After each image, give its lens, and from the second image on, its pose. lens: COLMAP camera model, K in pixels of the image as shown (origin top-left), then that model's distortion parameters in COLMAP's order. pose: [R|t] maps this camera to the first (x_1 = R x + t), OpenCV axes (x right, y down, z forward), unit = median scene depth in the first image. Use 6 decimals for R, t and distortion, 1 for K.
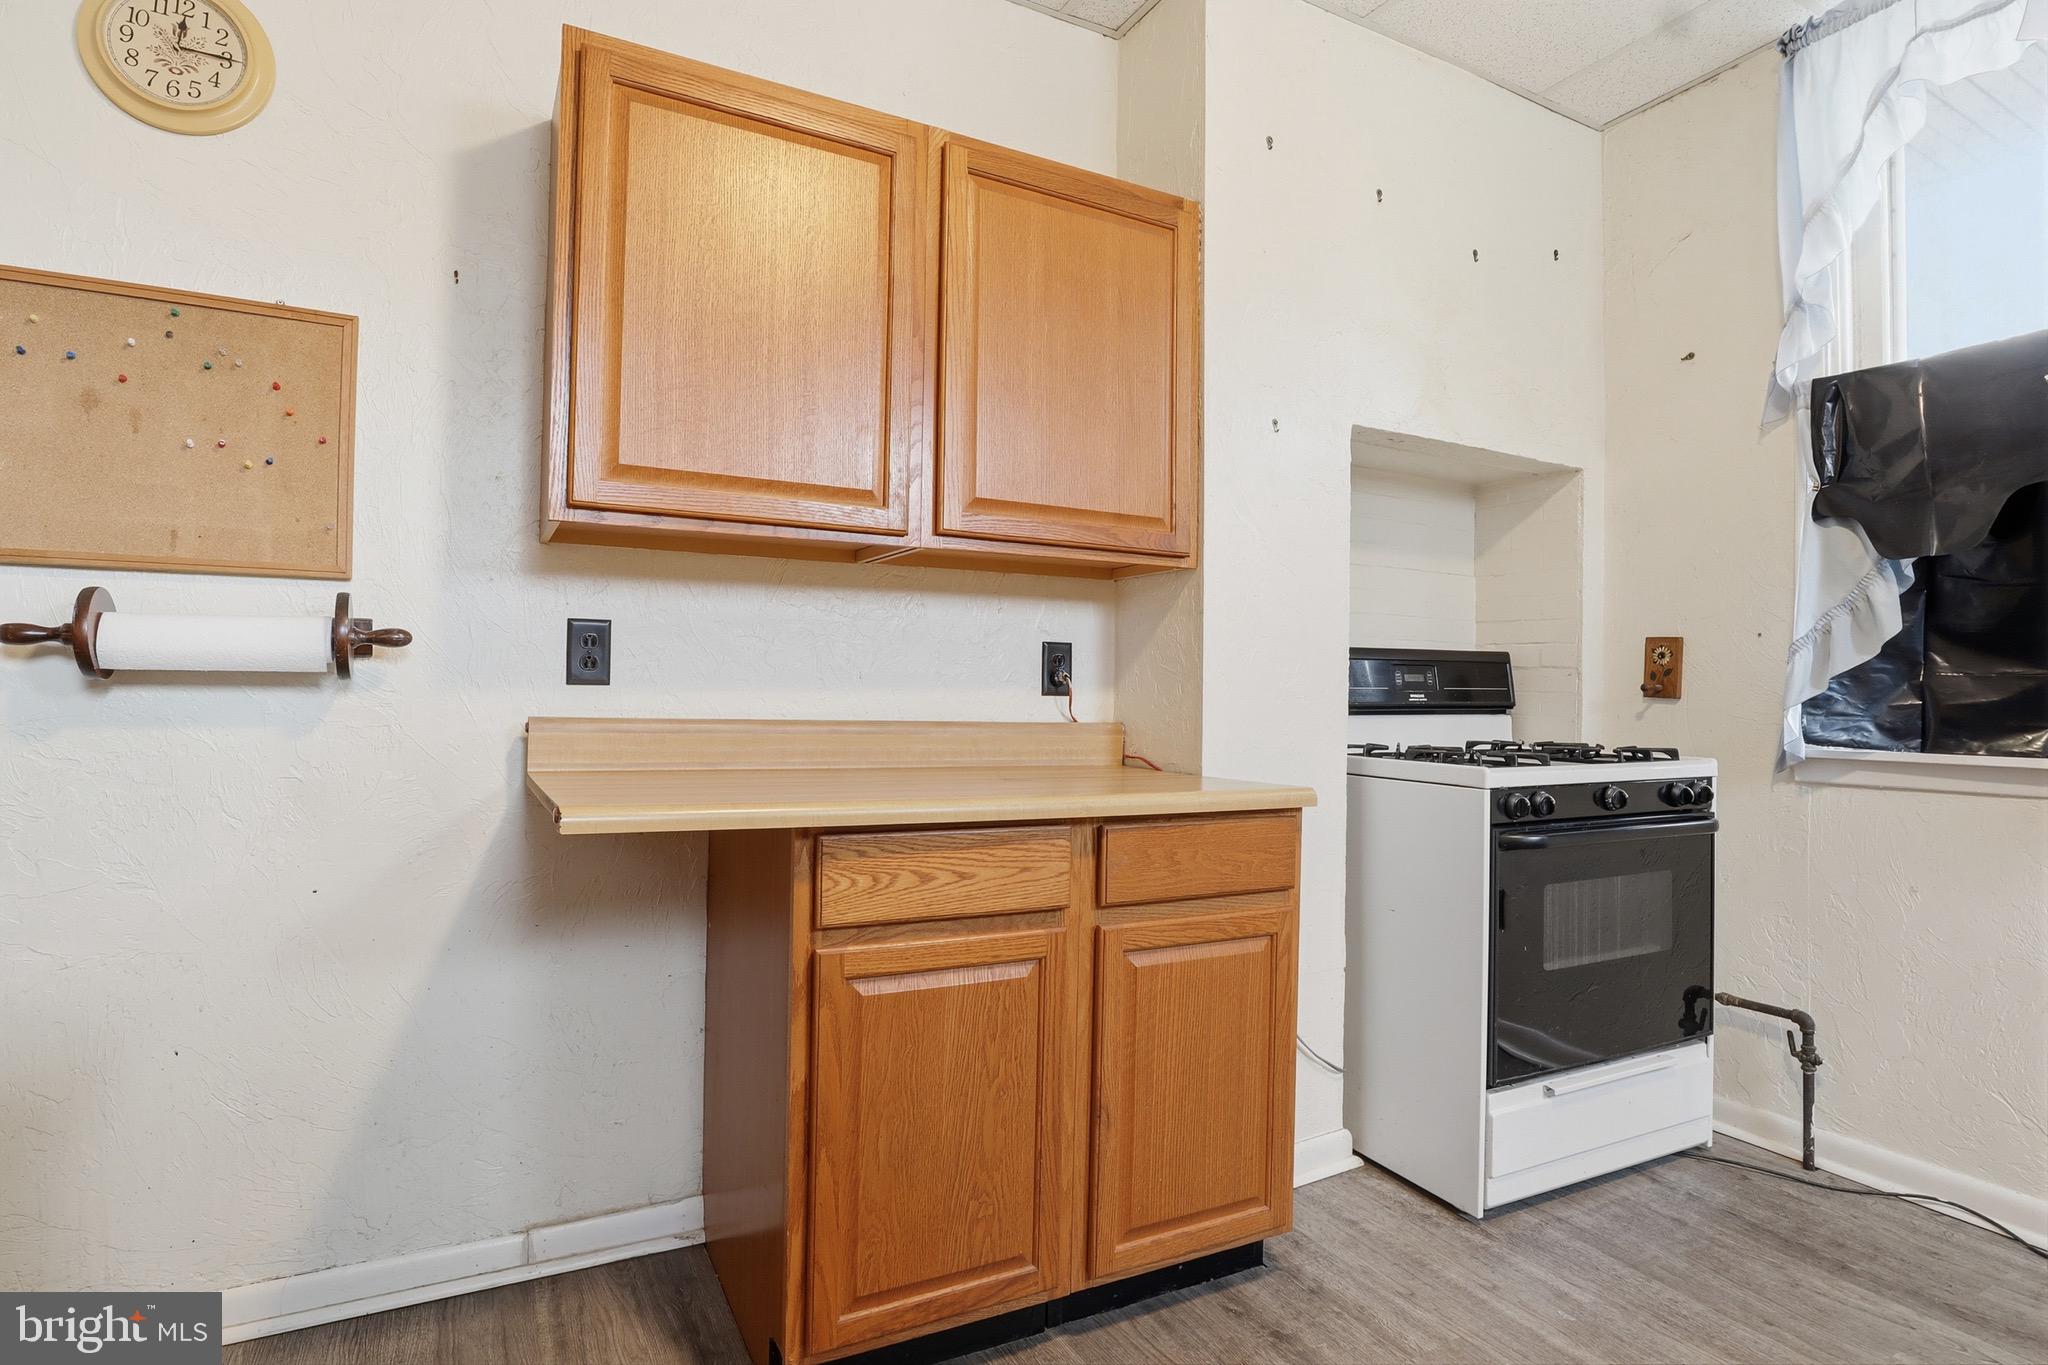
lens RADIAL K [[1043.4, 0, 1024.0], [0, 1043.4, 682.5], [0, 0, 1]] dist [-0.005414, -0.000501]
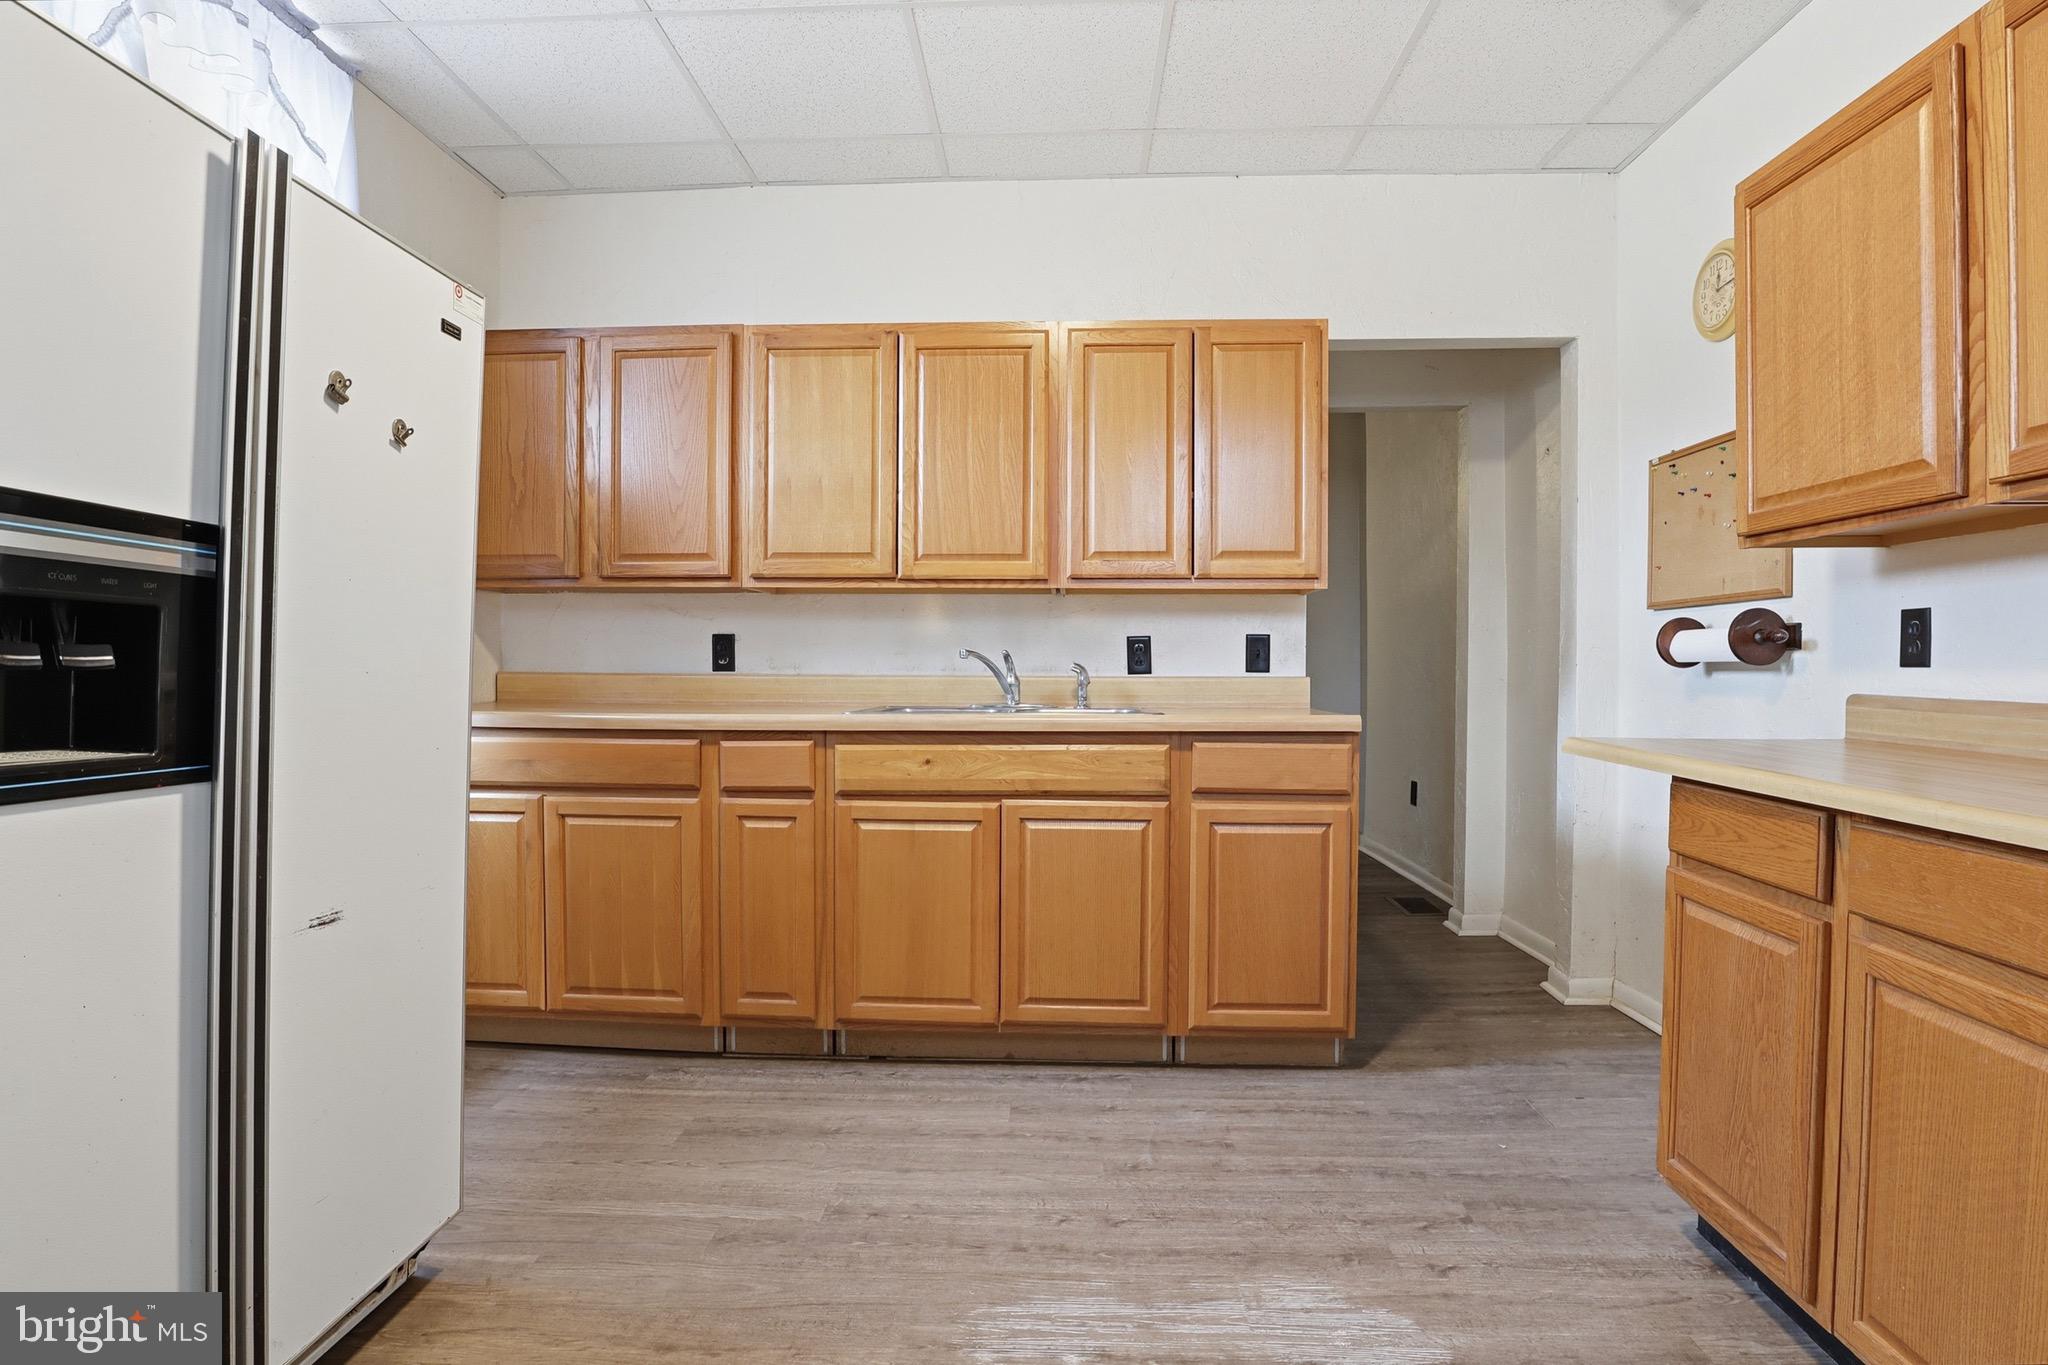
lens RADIAL K [[1043.4, 0, 1024.0], [0, 1043.4, 682.5], [0, 0, 1]] dist [-0.005414, -0.000501]
pose [[-0.508616, -0.000277, -0.860993, 1.144242], [-0.005900, 0.999978, 0.003164, 0.023619], [0.860973, 0.006689, -0.508606, 0.828399]]
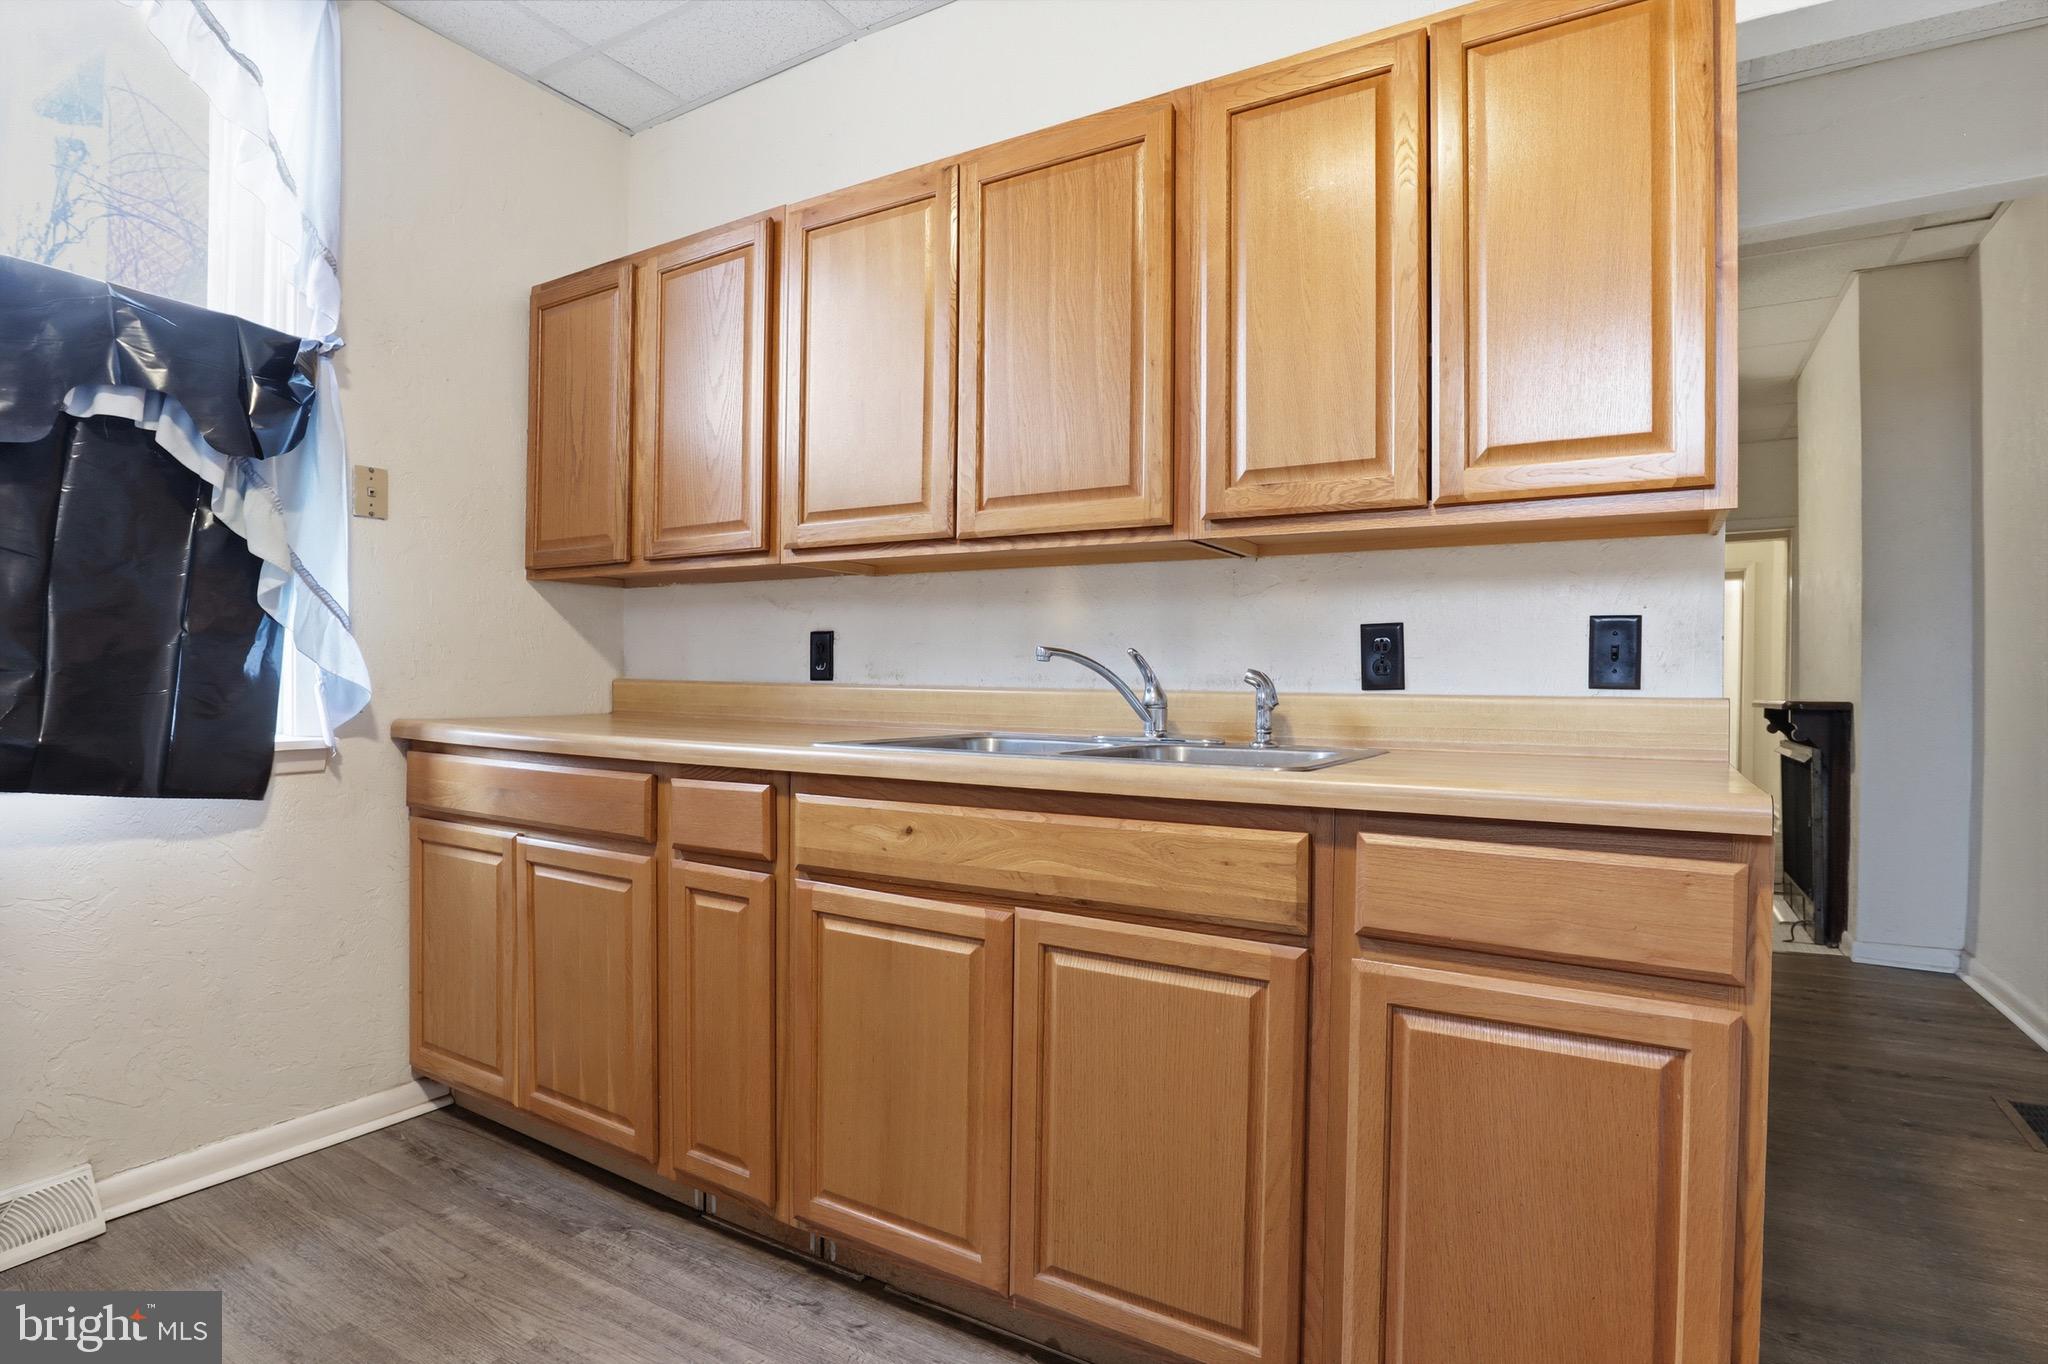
lens RADIAL K [[1035.5, 0, 1024.0], [0, 1035.5, 682.0], [0, 0, 1]] dist [-0.023058, 0.000583]
pose [[-0.848591, -0.016547, -0.528790, 0.616957], [-0.017405, 0.999843, -0.003356, 0.018428], [0.528762, 0.006355, -0.848746, 0.785409]]
